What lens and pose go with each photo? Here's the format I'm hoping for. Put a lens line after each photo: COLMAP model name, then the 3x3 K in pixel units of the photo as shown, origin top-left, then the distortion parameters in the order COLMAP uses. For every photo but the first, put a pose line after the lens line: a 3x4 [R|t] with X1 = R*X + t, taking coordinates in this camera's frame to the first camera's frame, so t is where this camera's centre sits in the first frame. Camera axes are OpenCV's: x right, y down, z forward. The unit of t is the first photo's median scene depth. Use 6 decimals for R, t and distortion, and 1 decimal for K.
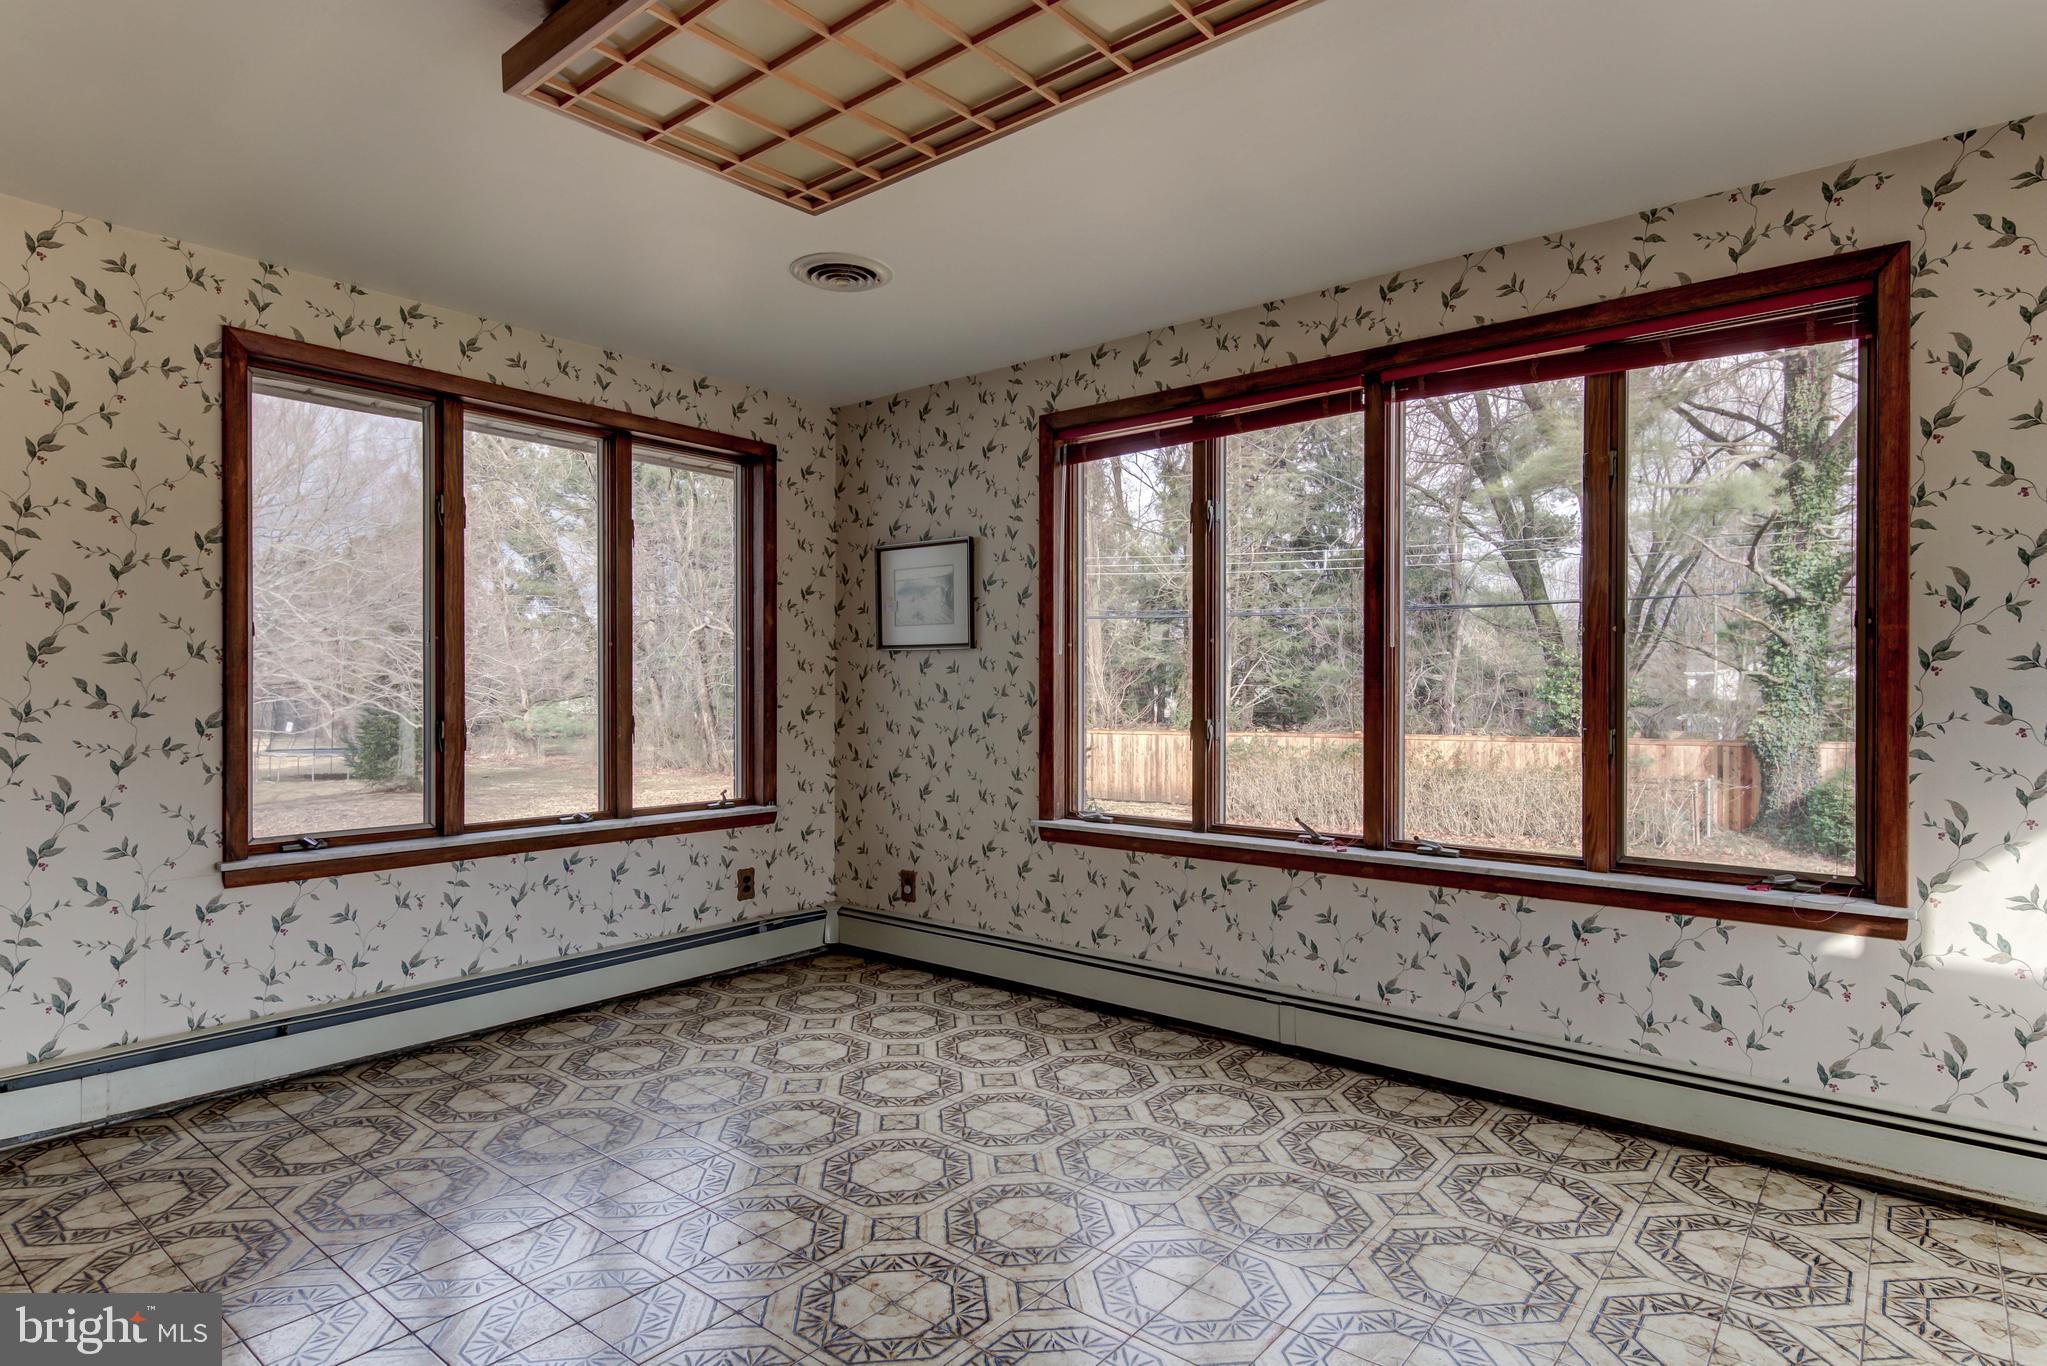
lens RADIAL K [[1117.5, 0, 1027.9], [0, 1117.5, 678.8], [0, 0, 1]] dist [0.004966, -0.002277]
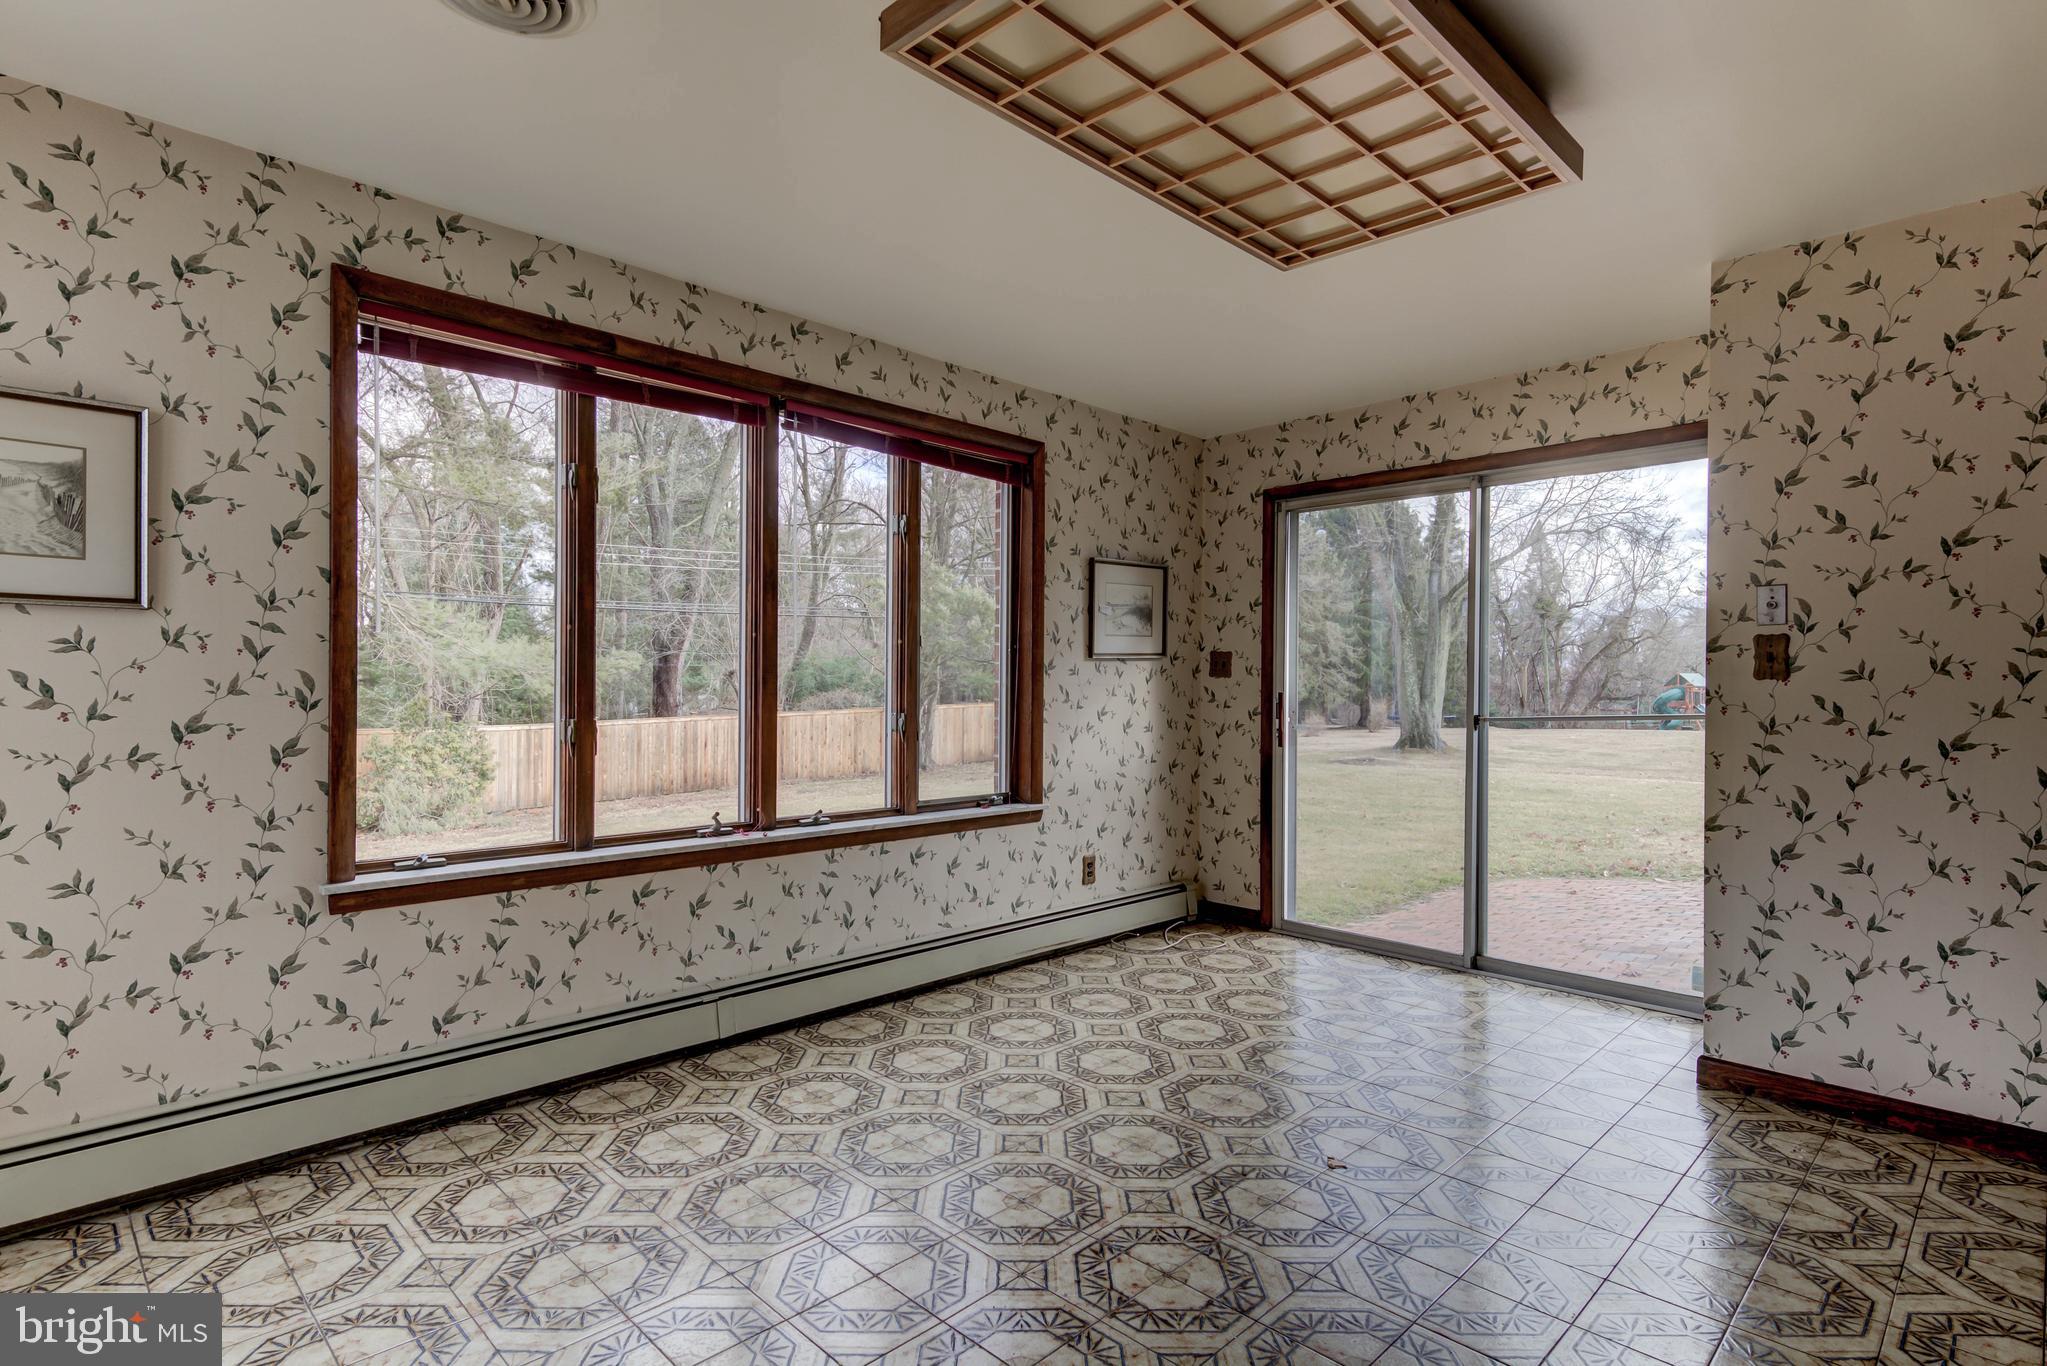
lens RADIAL K [[1031.6, 0, 1023.9], [0, 1031.6, 688.5], [0, 0, 1]] dist [0.018116, -0.003988]
pose [[0.080374, 0.004597, 0.996754, -0.691202], [-0.003144, 0.999986, -0.004358, 0.017402], [-0.996760, -0.002784, 0.080387, 0.677521]]
